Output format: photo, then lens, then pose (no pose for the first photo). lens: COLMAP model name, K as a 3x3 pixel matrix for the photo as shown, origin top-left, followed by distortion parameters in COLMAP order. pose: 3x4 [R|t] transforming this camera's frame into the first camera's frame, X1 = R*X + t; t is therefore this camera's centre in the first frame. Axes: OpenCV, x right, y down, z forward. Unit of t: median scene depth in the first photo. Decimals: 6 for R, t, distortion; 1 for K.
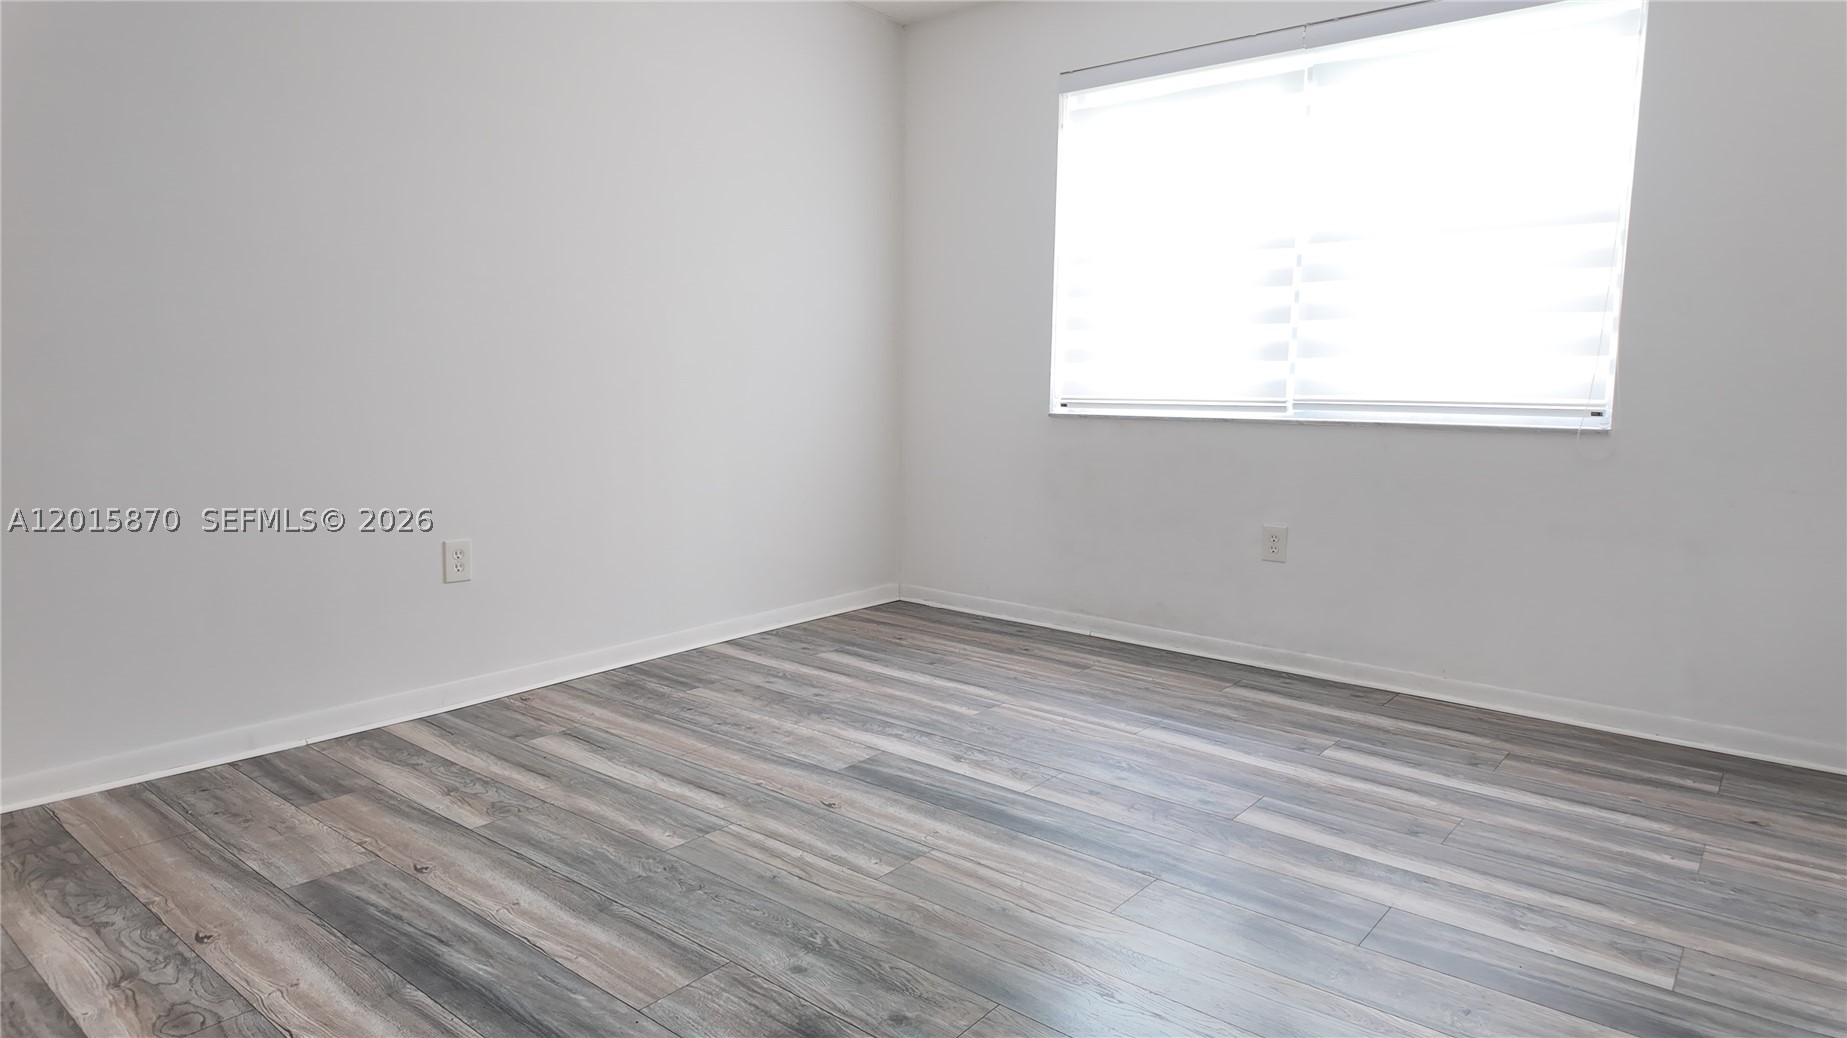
lens RADIAL K [[1082.0, 0, 912.1], [0, 1082.0, 514.3], [0, 0, 1]] dist [0.049504, -0.046873]
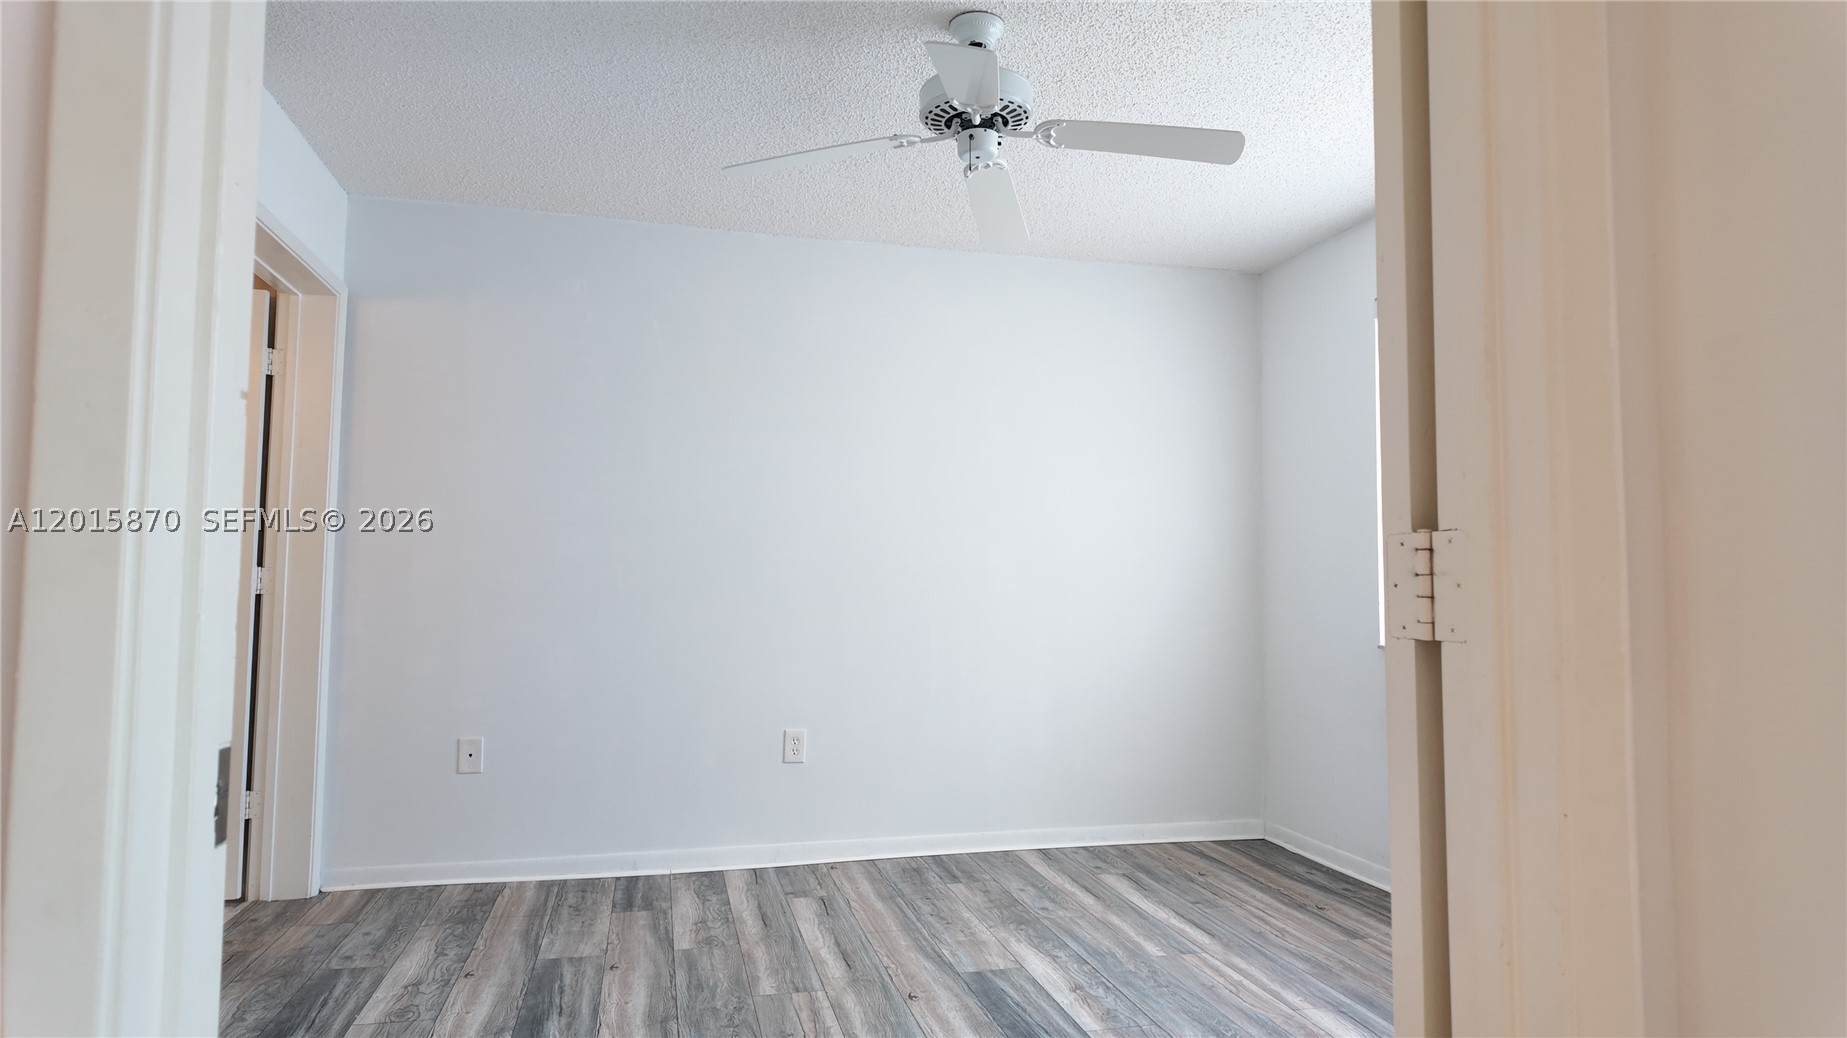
lens RADIAL K [[1082.0, 0, 919.4], [0, 1082.0, 494.0], [0, 0, 1]] dist [0.049504, -0.046873]
pose [[0.802057, -0.049748, -0.595172, 0.491580], [-0.076211, 0.979854, -0.184604, -0.025117], [0.592366, 0.193421, 0.782107, 0.021600]]
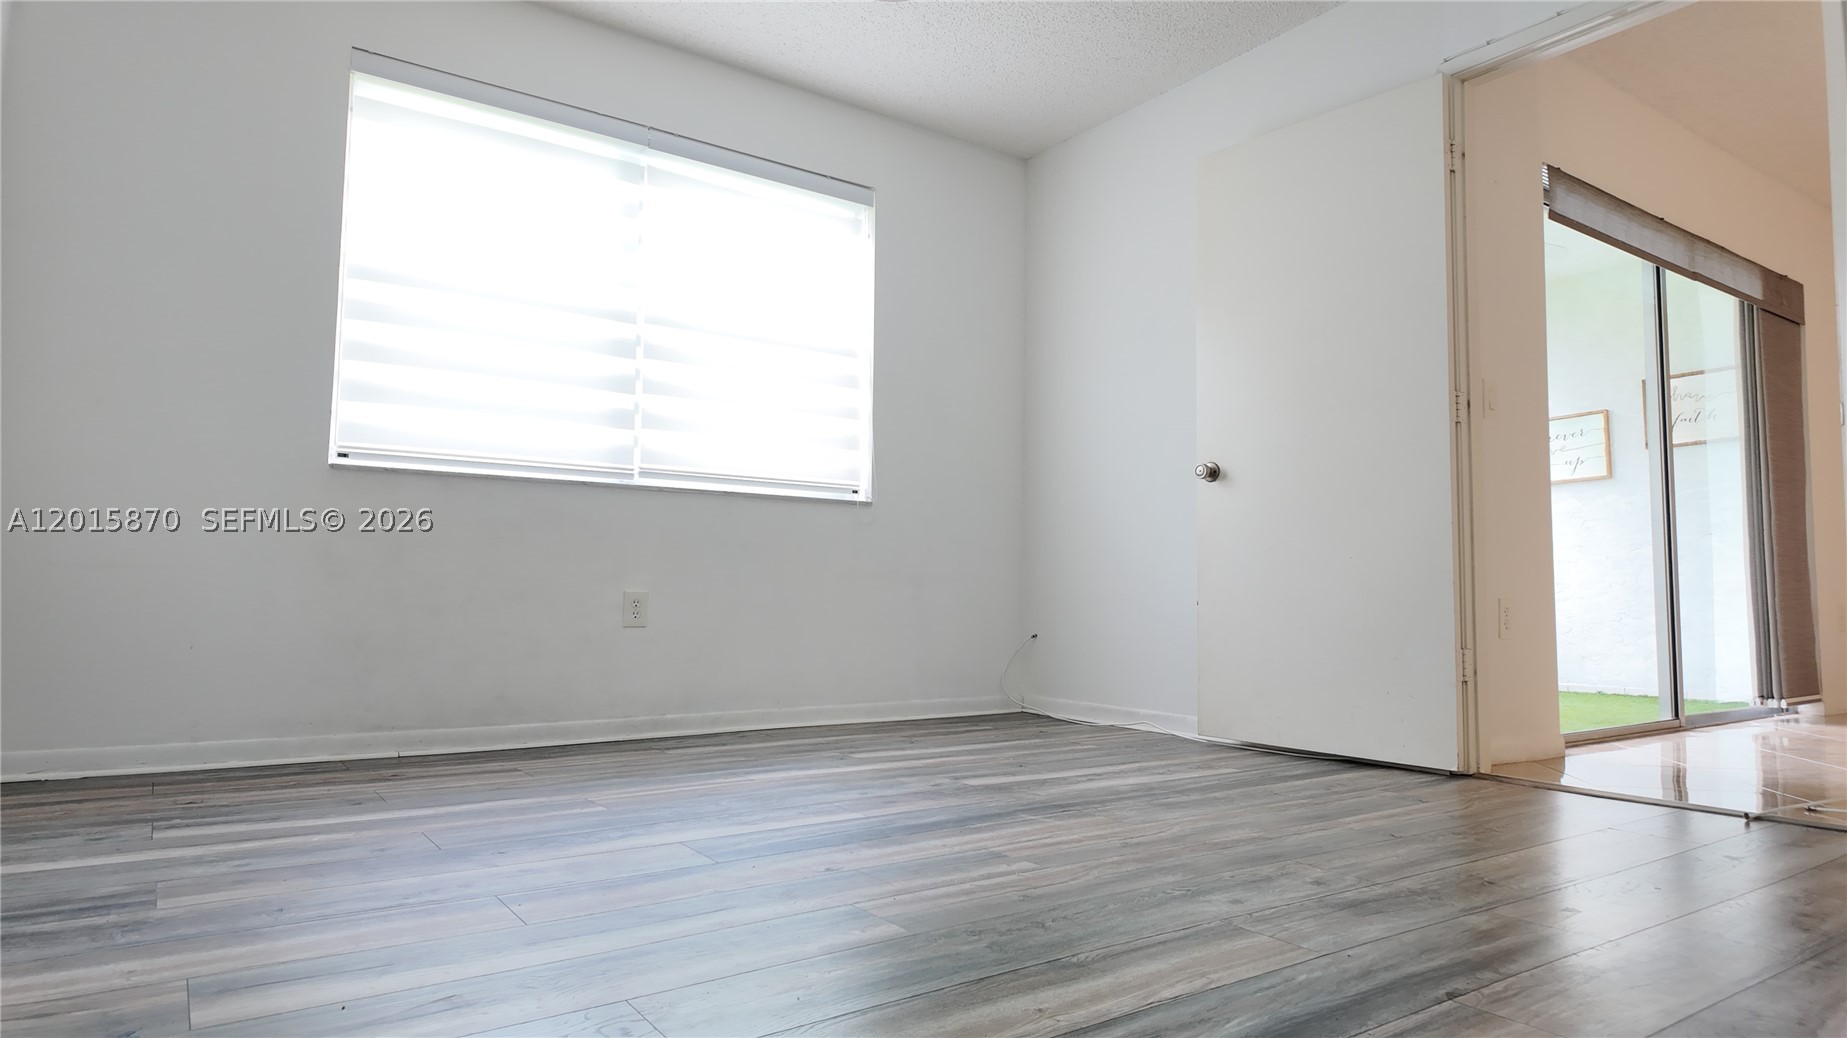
lens RADIAL K [[1082.0, 0, 953.6], [0, 1082.0, 499.0], [0, 0, 1]] dist [0.049504, -0.046873]
pose [[0.243256, 0.081738, 0.966512, -0.648298], [0.112111, 0.987395, -0.111721, 0.082442], [-0.963461, 0.135533, 0.231026, 0.553533]]
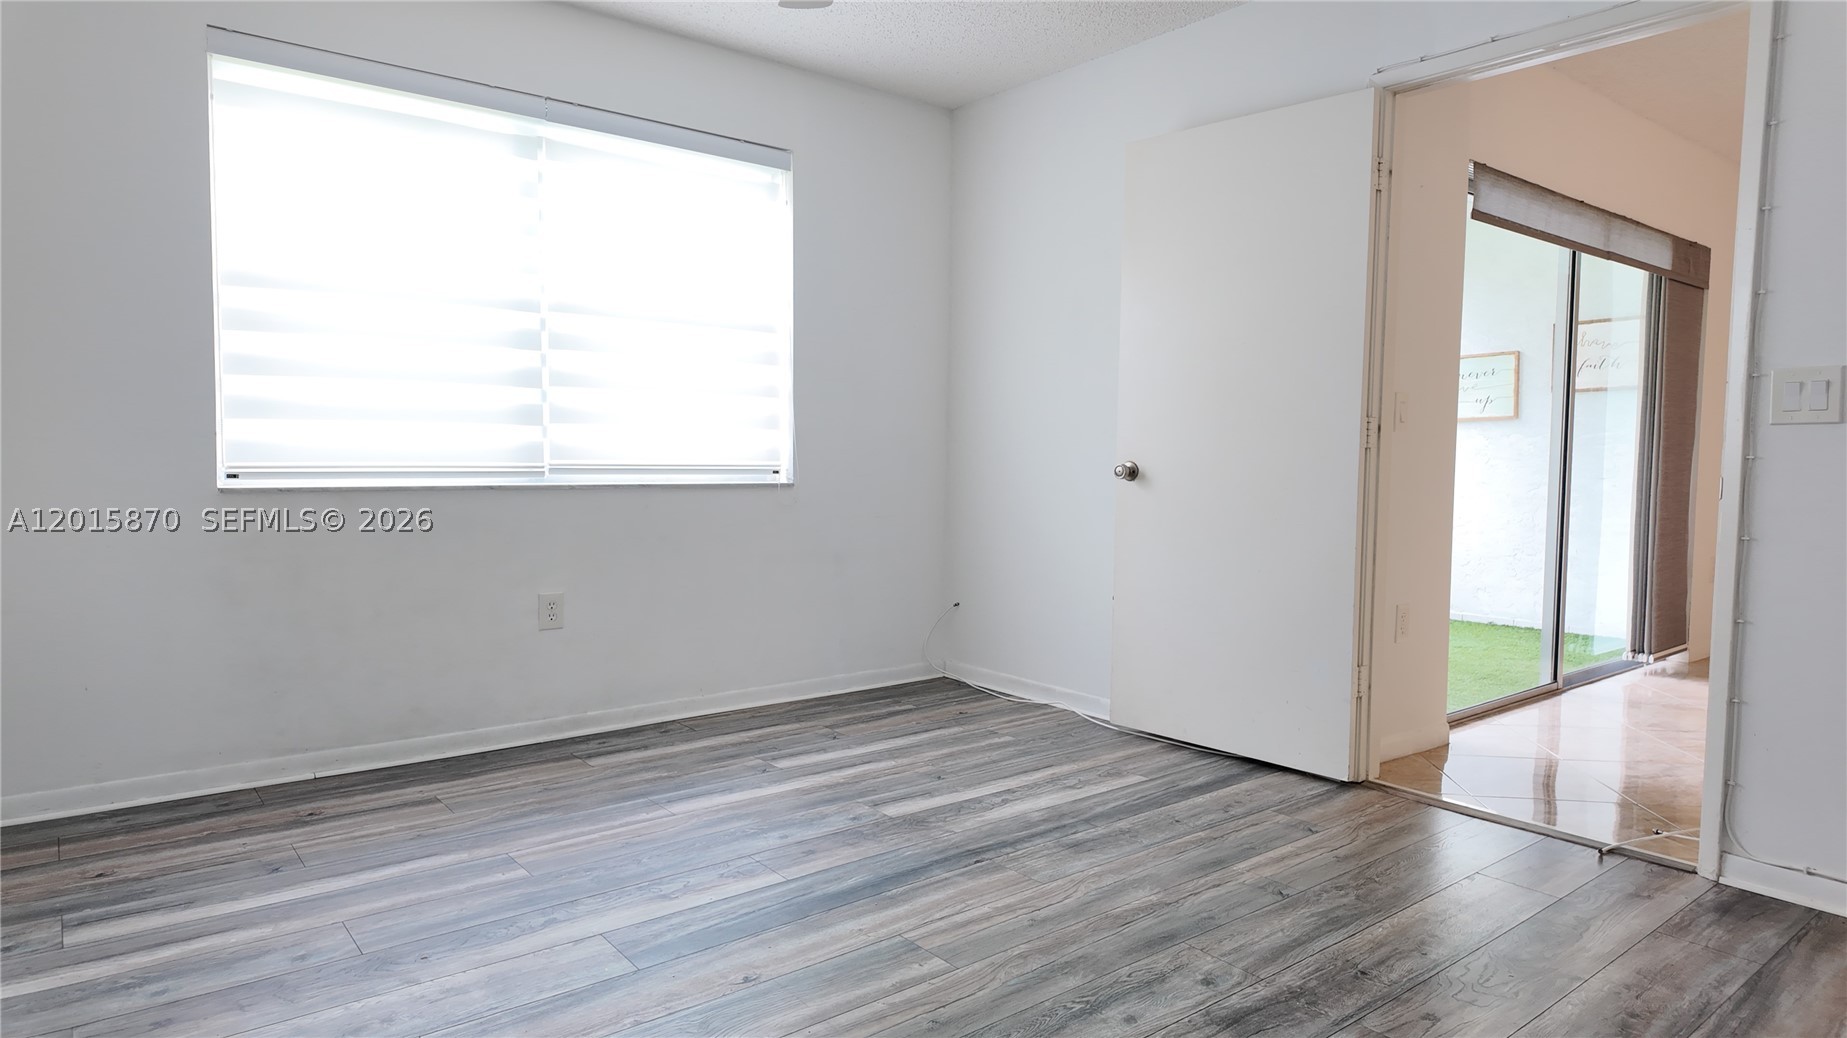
lens RADIAL K [[1082.0, 0, 954.0], [0, 1082.0, 499.2], [0, 0, 1]] dist [0.049504, -0.046873]
pose [[0.178844, -0.050606, 0.982575, -0.648692], [0.110217, 0.993421, 0.031103, -0.073244], [-0.977685, 0.102734, 0.183245, 0.526829]]
